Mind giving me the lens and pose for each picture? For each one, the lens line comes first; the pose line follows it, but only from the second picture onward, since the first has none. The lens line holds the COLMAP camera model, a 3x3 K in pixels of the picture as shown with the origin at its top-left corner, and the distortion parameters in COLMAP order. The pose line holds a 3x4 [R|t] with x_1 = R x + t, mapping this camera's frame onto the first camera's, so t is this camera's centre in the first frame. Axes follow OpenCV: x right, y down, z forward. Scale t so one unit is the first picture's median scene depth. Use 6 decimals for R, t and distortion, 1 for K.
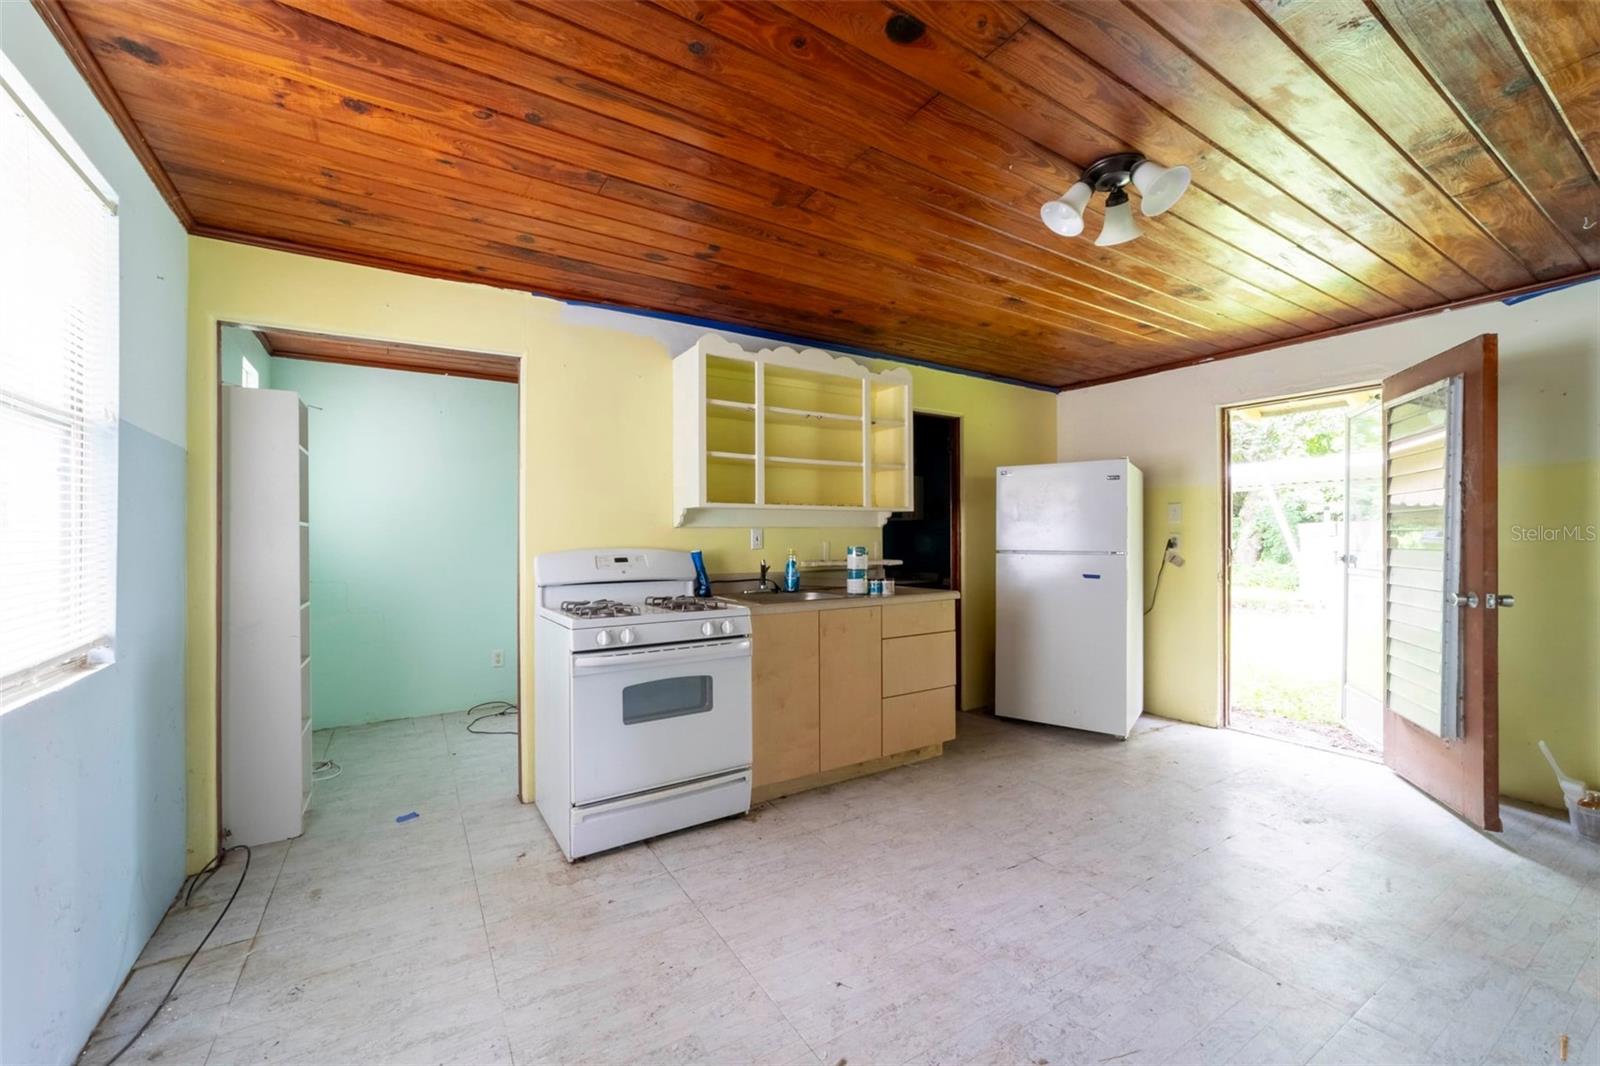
lens RADIAL K [[608.6, 0, 785.7], [0, 608.6, 539.3], [0, 0, 1]] dist [-0.013000, 0.001391]
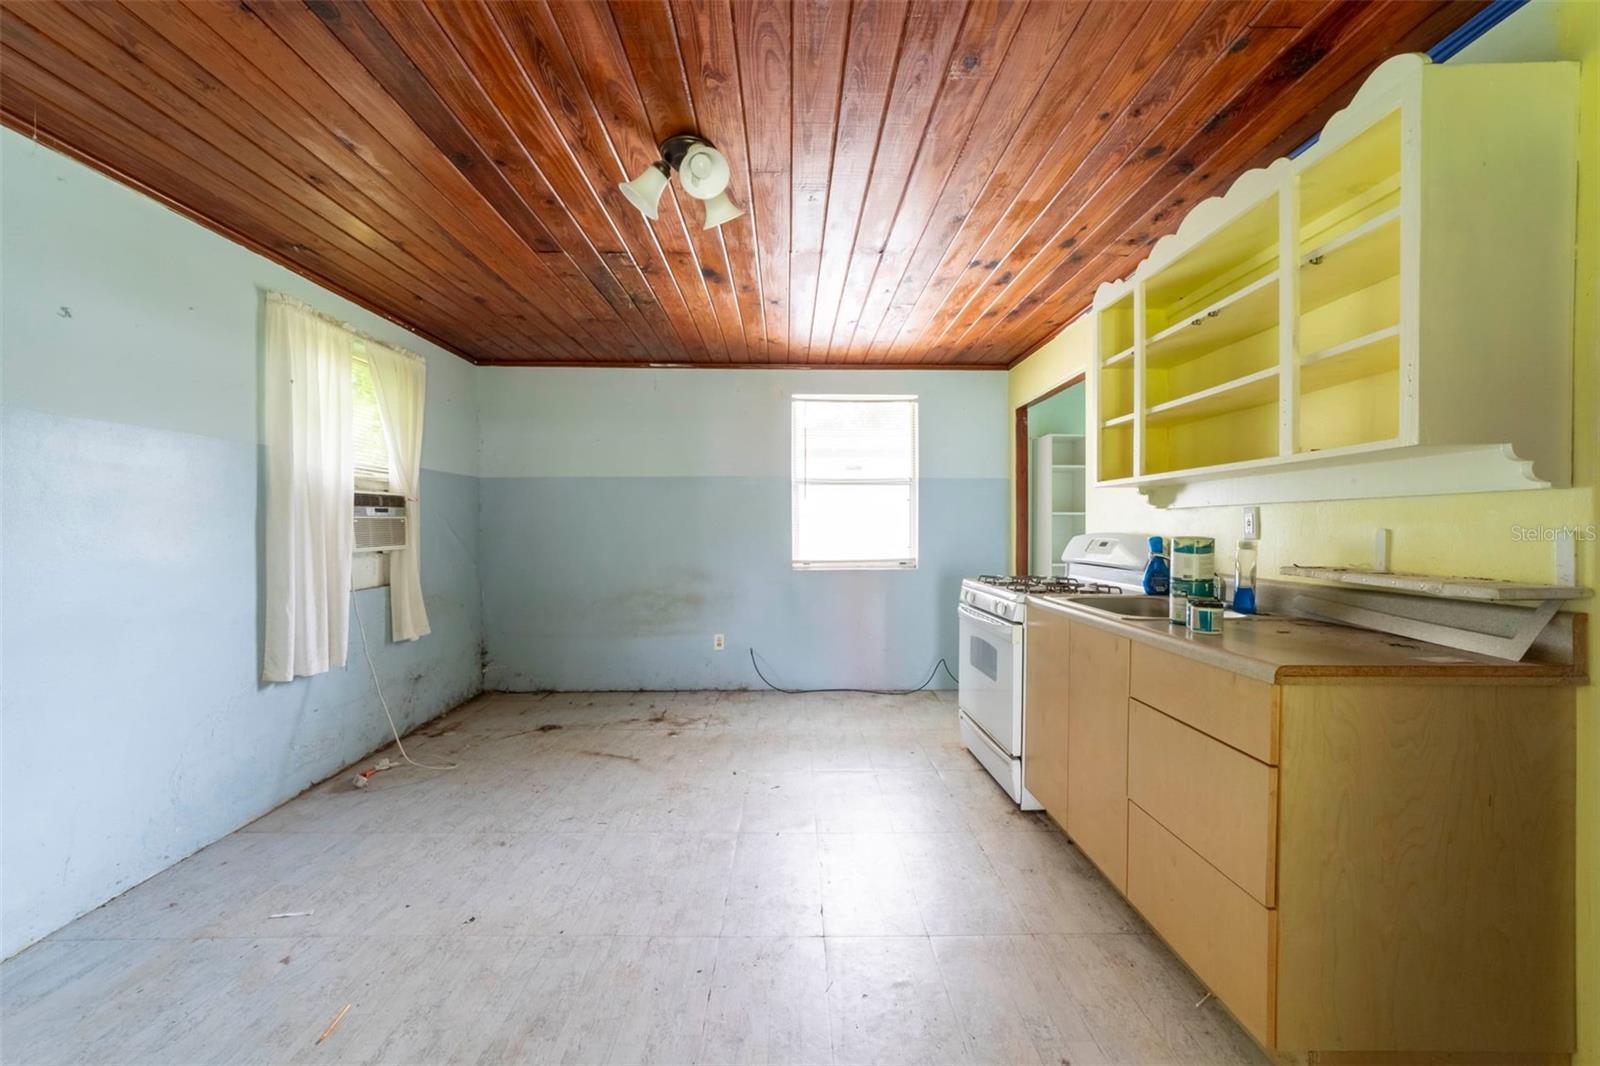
lens RADIAL K [[608.6, 0, 789.7], [0, 608.6, 529.5], [0, 0, 1]] dist [-0.013000, 0.001391]
pose [[-0.512650, 0.012193, -0.858511, 0.864027], [0.004986, 0.999925, 0.011224, -0.002744], [0.858583, 0.001474, -0.512672, 1.075122]]
